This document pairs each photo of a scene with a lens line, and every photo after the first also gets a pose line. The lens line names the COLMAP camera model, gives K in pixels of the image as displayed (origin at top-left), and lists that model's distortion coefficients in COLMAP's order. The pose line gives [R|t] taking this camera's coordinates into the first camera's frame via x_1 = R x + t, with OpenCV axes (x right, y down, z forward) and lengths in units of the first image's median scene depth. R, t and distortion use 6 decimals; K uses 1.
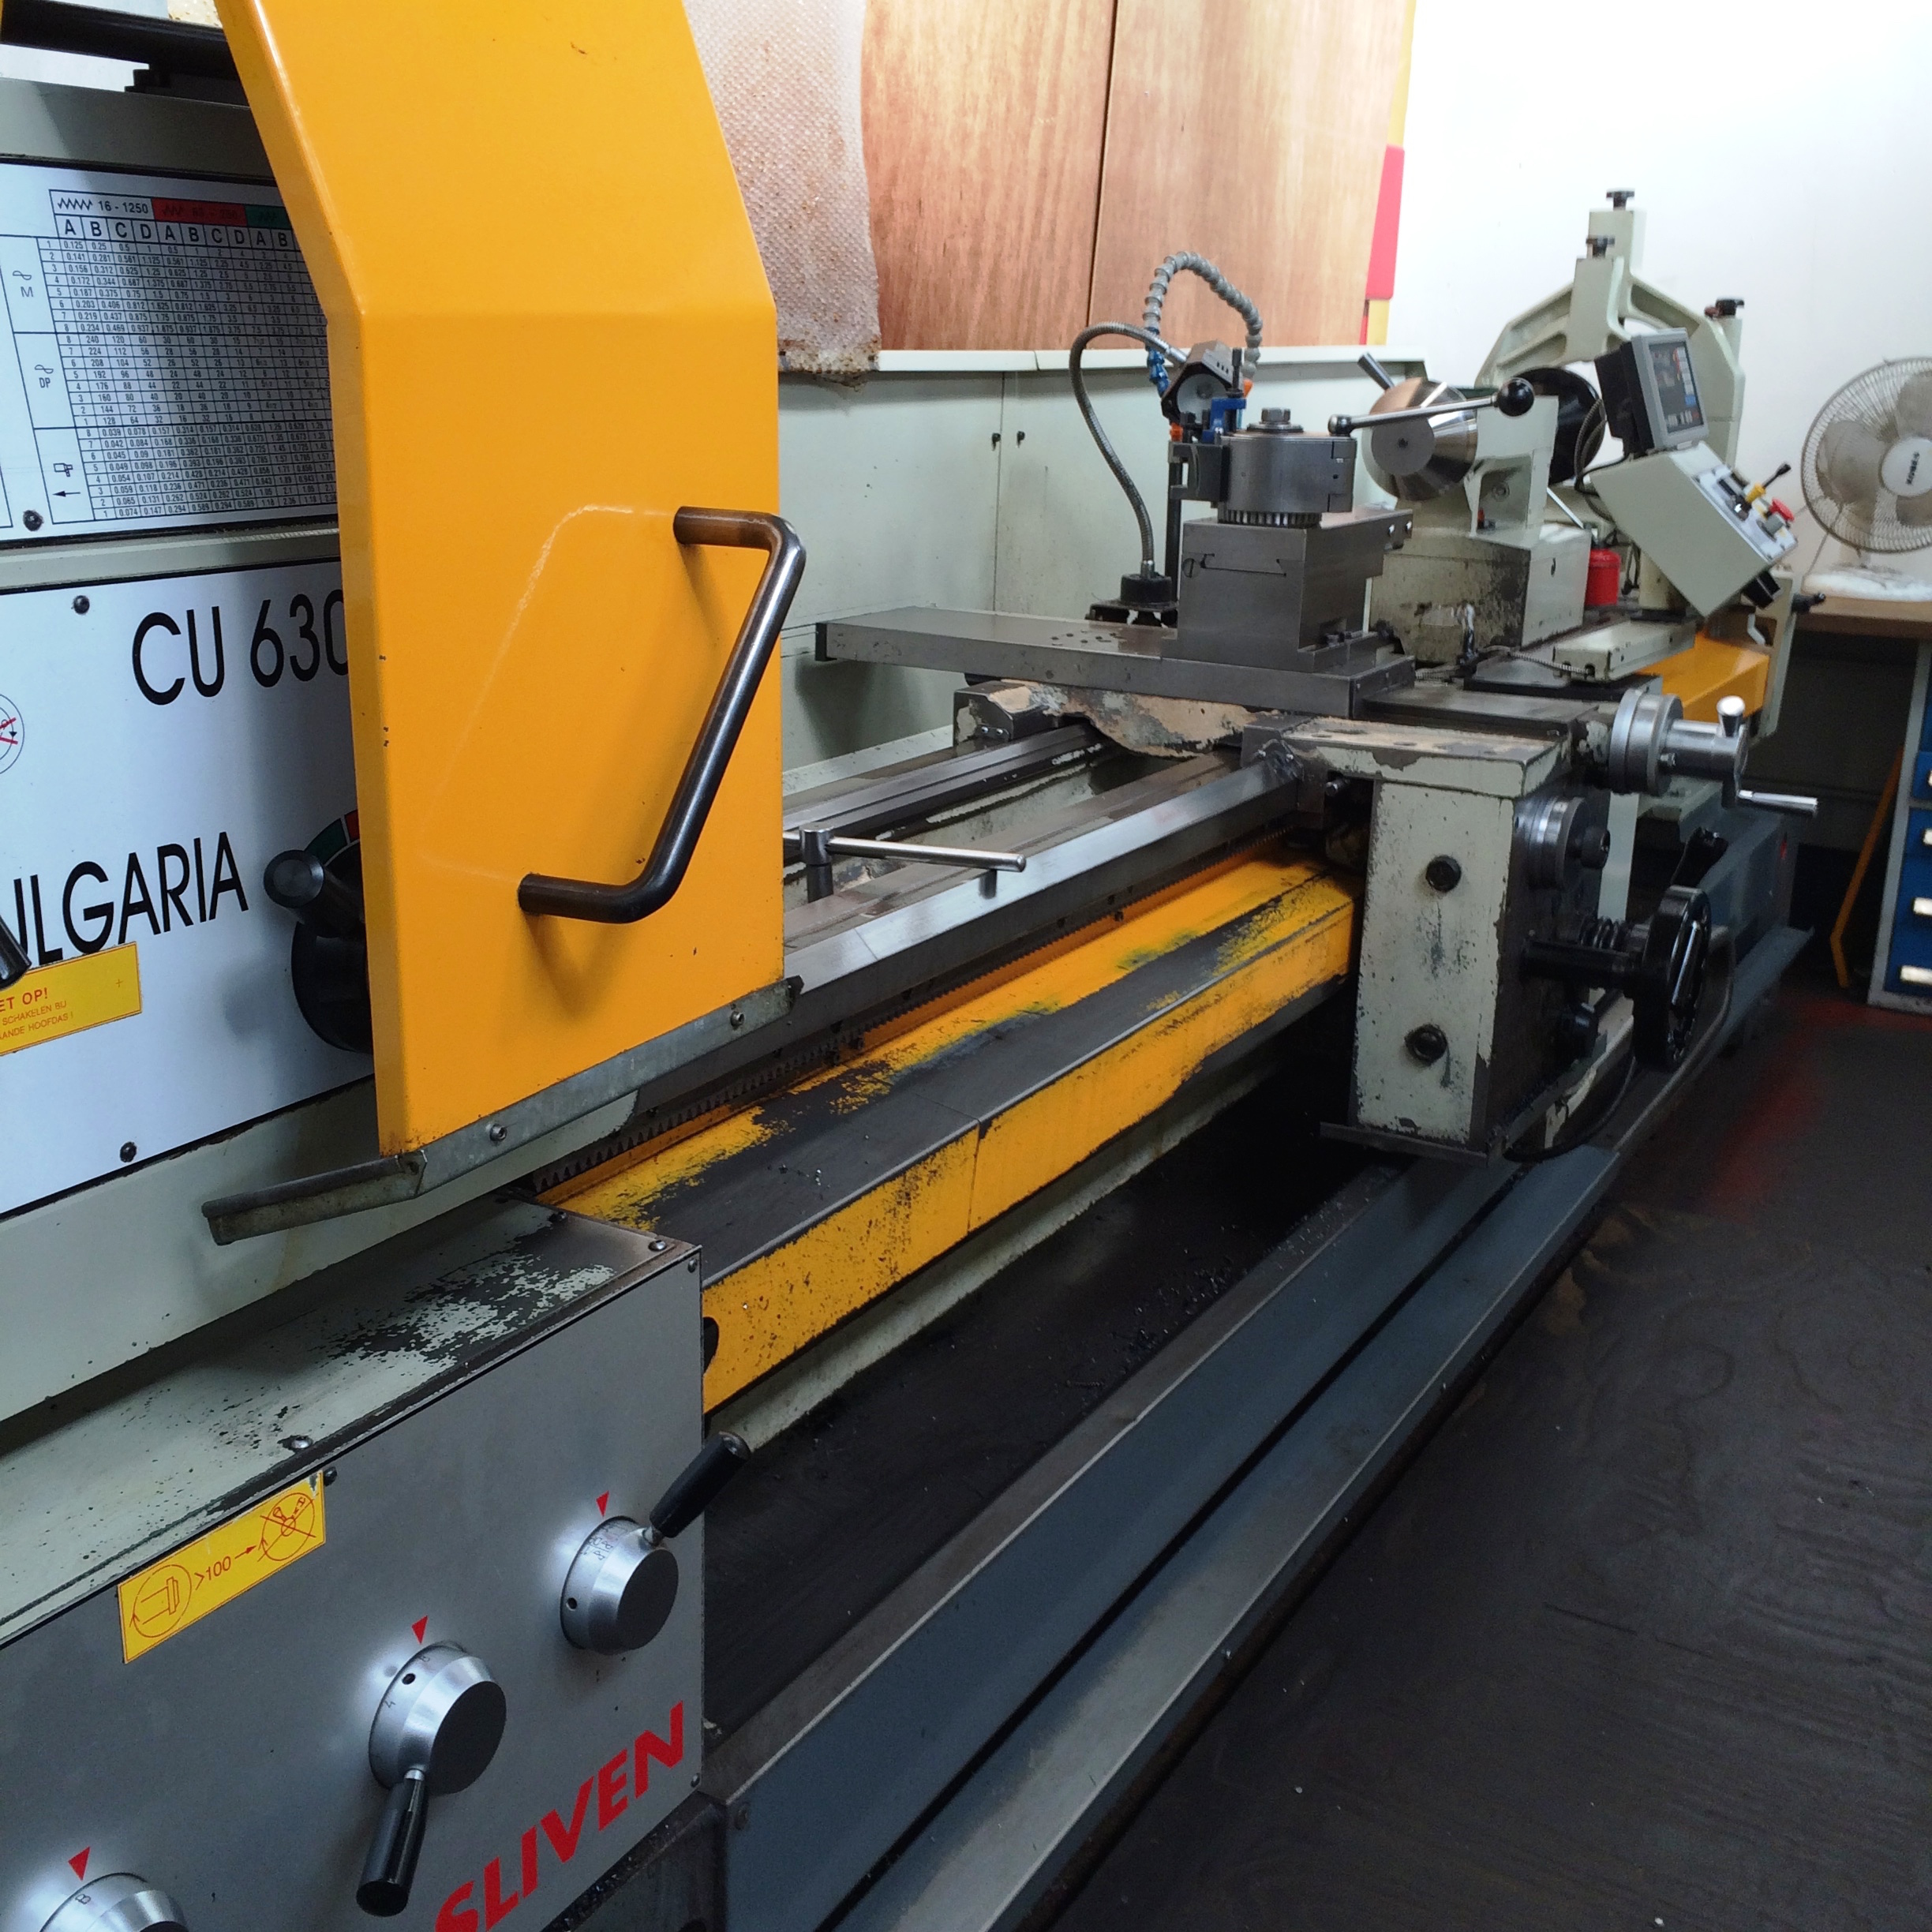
lens RADIAL K [[2205.4, 0, 972.3], [0, 2205.4, 950.8], [0, 0, 1]] dist [0.069639, -0.088431]
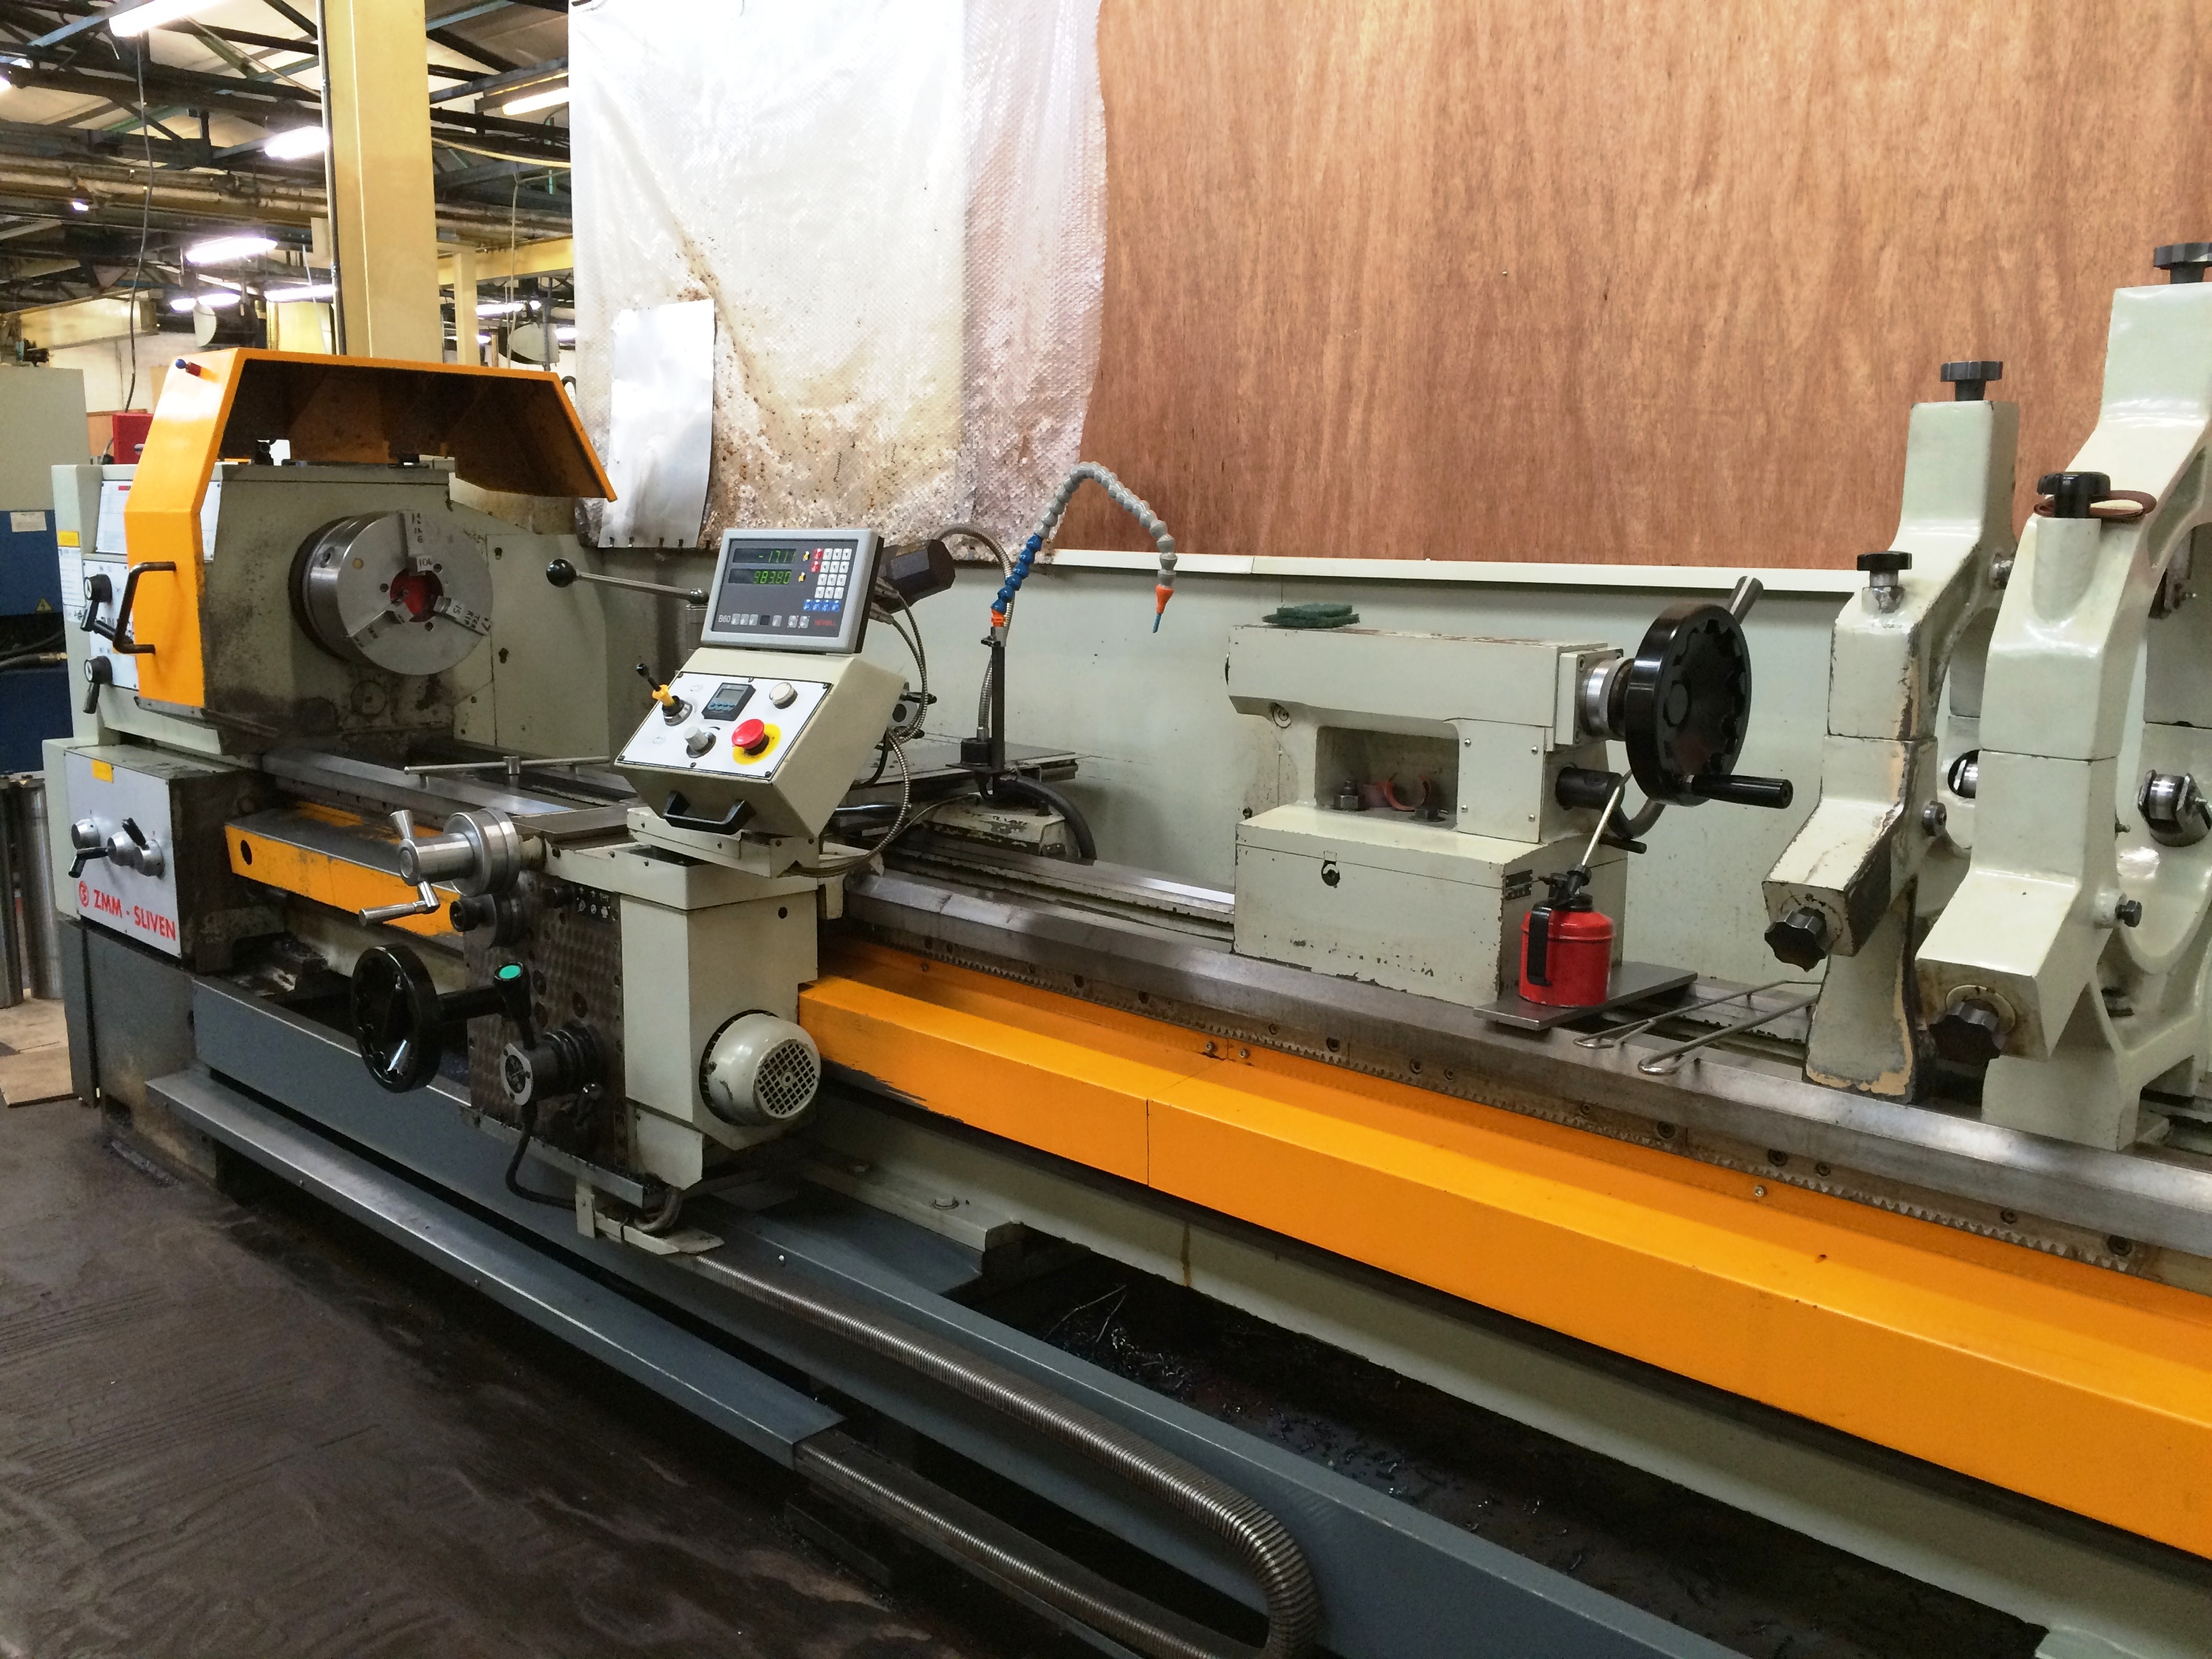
lens RADIAL K [[1888.9, 0, 1093.7], [0, 1888.9, 826.1], [0, 0, 1]] dist [0.076348, -0.102207]
pose [[-0.249650, 0.138022, -0.958449, 1.231894], [-0.280807, 0.936940, 0.208067, -0.423793], [0.926727, 0.321083, -0.195150, 1.535340]]
